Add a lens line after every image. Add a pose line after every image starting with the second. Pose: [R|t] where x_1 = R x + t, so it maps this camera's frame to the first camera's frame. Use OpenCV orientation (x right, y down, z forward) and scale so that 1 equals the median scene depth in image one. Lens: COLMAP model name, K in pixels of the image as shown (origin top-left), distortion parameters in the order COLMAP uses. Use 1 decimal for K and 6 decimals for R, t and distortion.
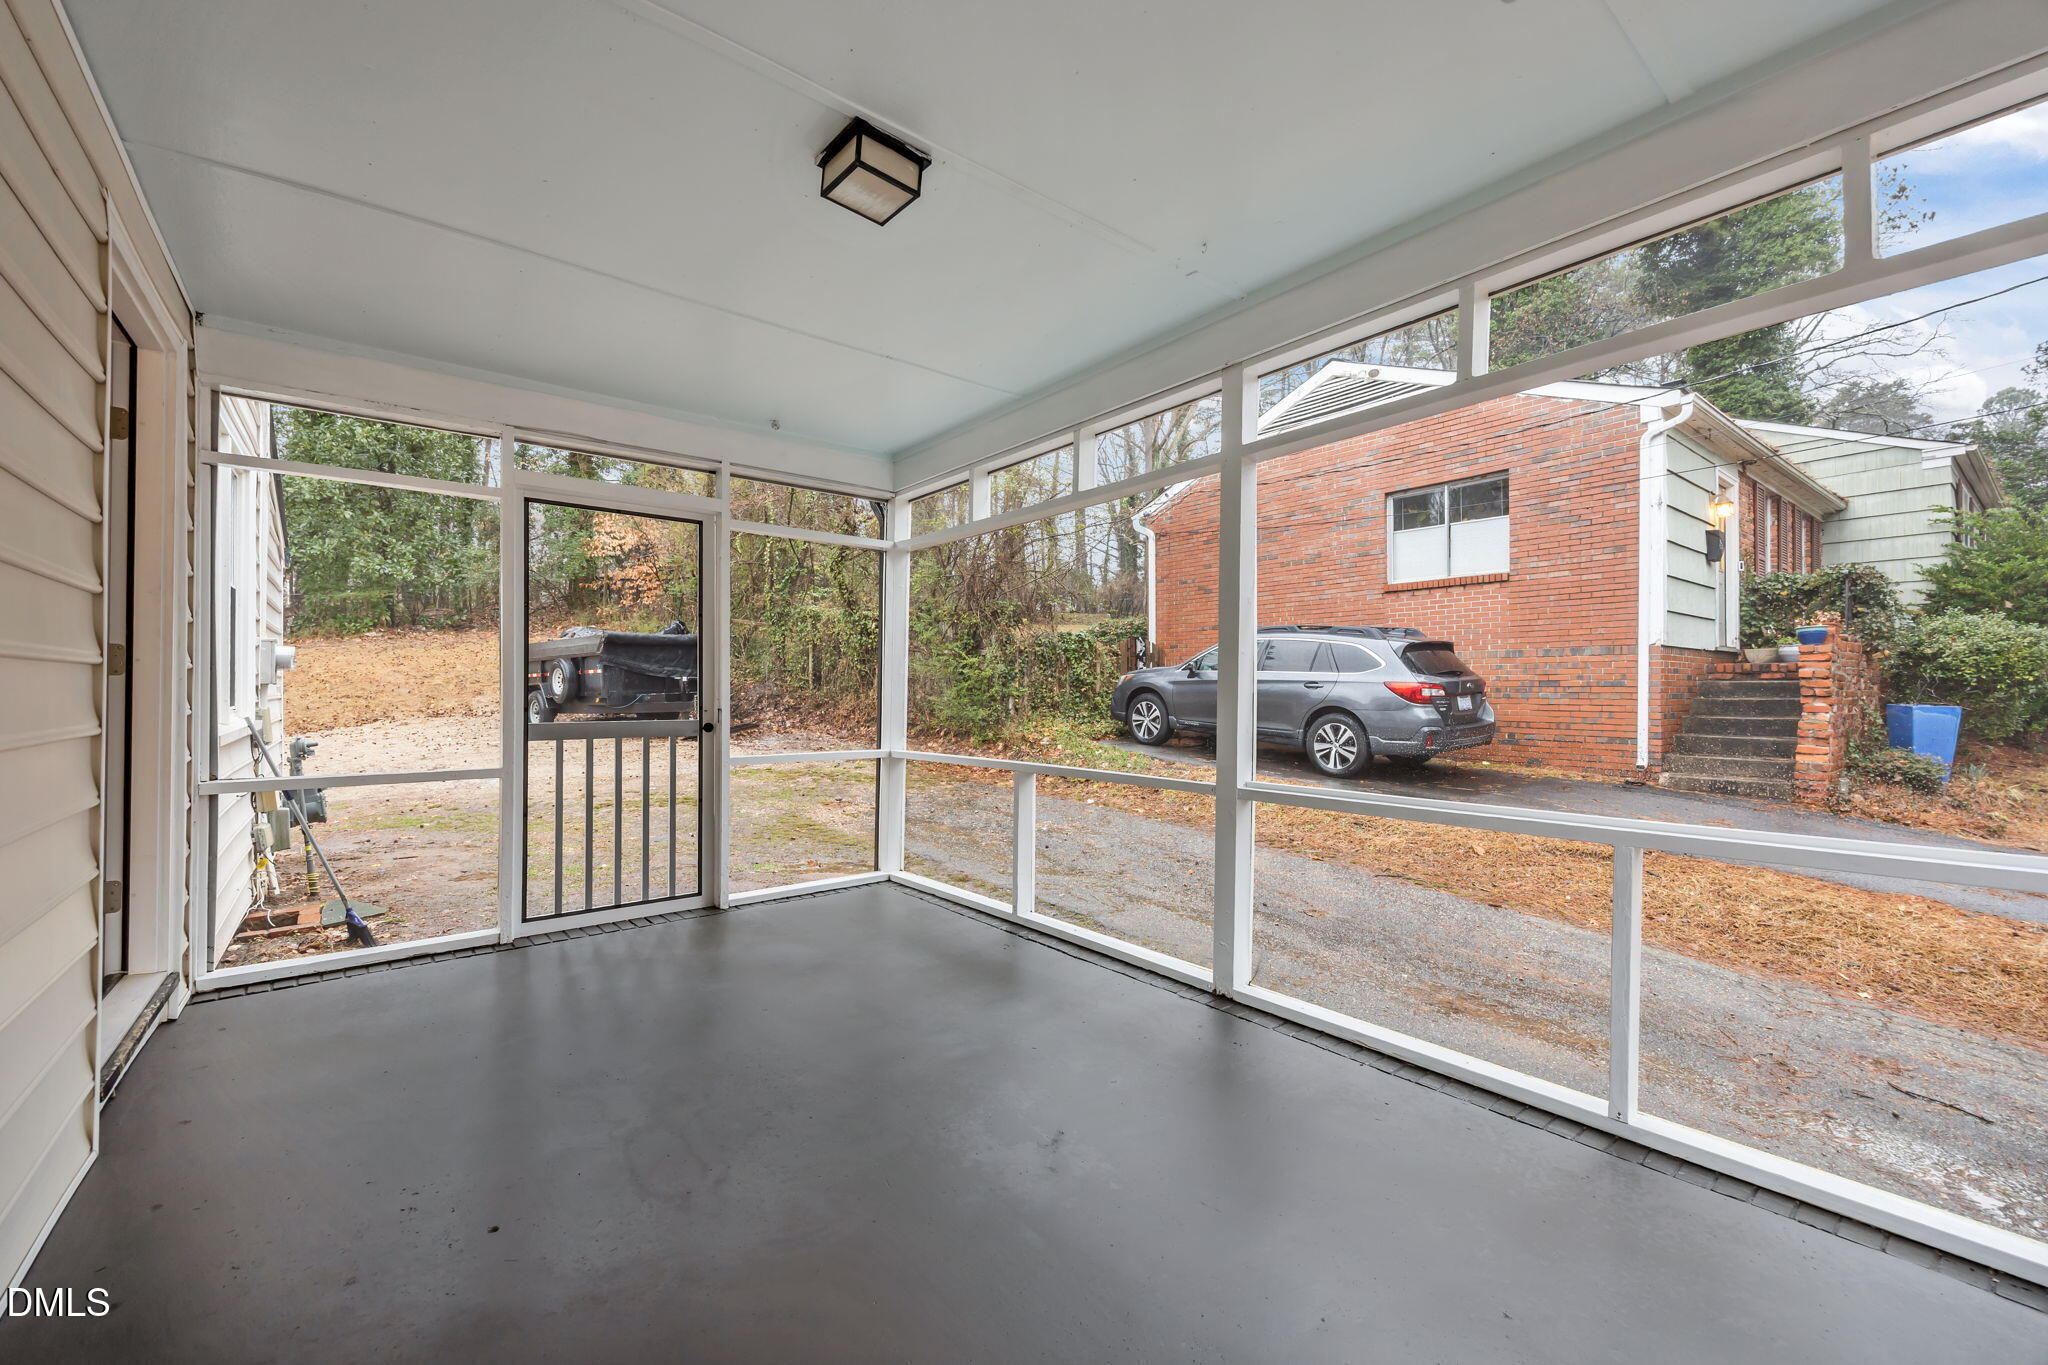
lens RADIAL K [[865.7, 0, 1024.0], [0, 865.7, 682.5], [0, 0, 1]] dist [0.000932, 0.000126]
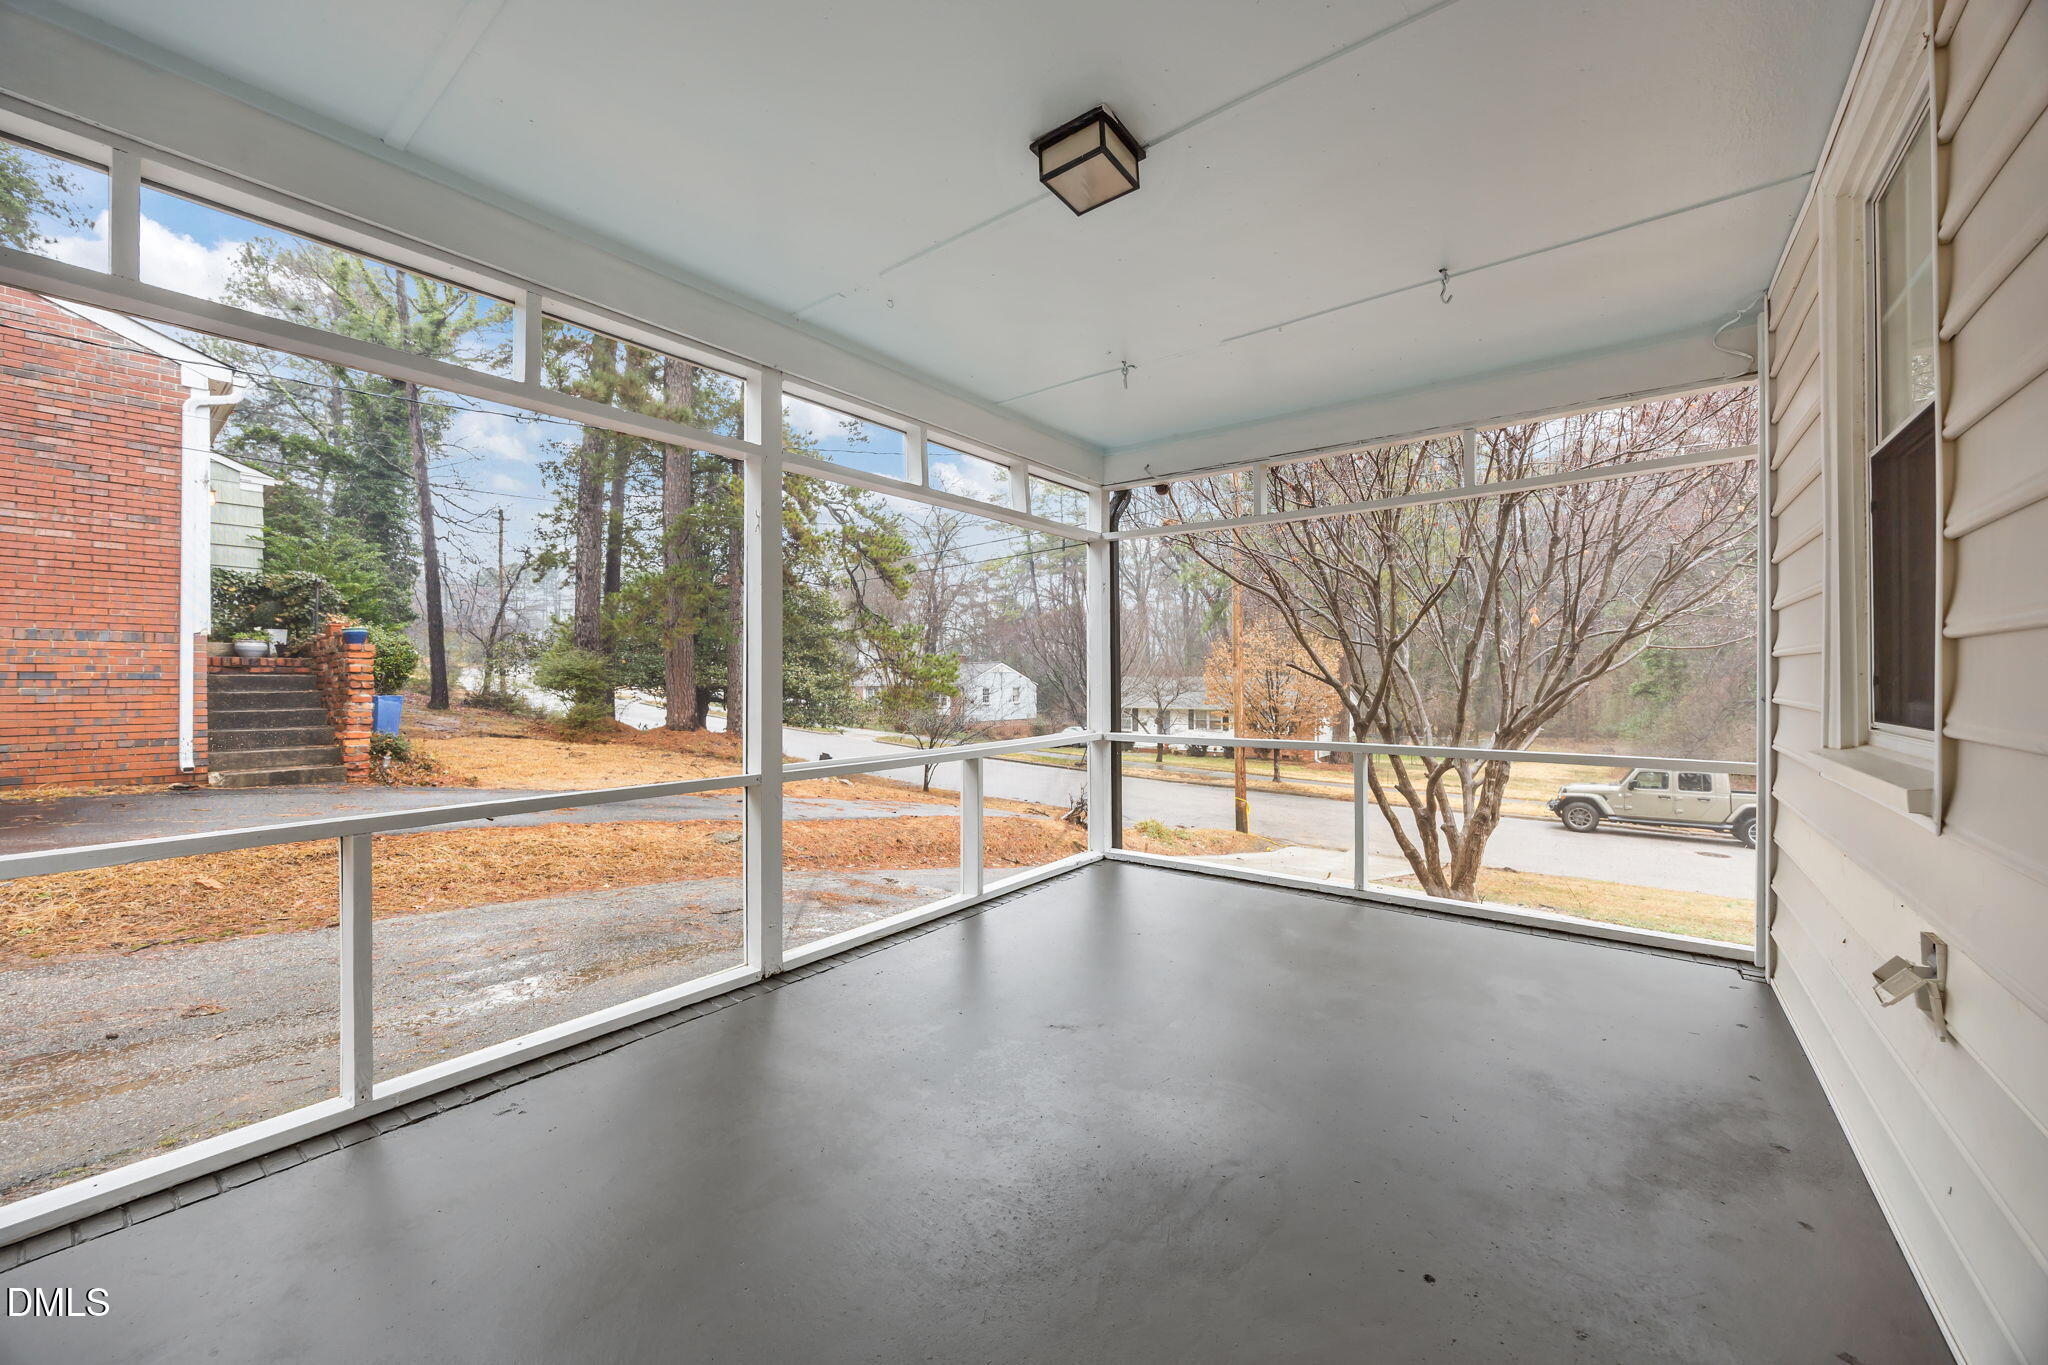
lens RADIAL K [[789.8, 0, 1013.9], [0, 789.8, 681.8], [0, 0, 1]] dist [0.000832, 0.000137]
pose [[-0.256678, 0.000510, 0.966497, -0.302407], [-0.005069, 0.999985, -0.001874, 0.003965], [-0.966484, -0.005380, -0.256672, 0.383862]]
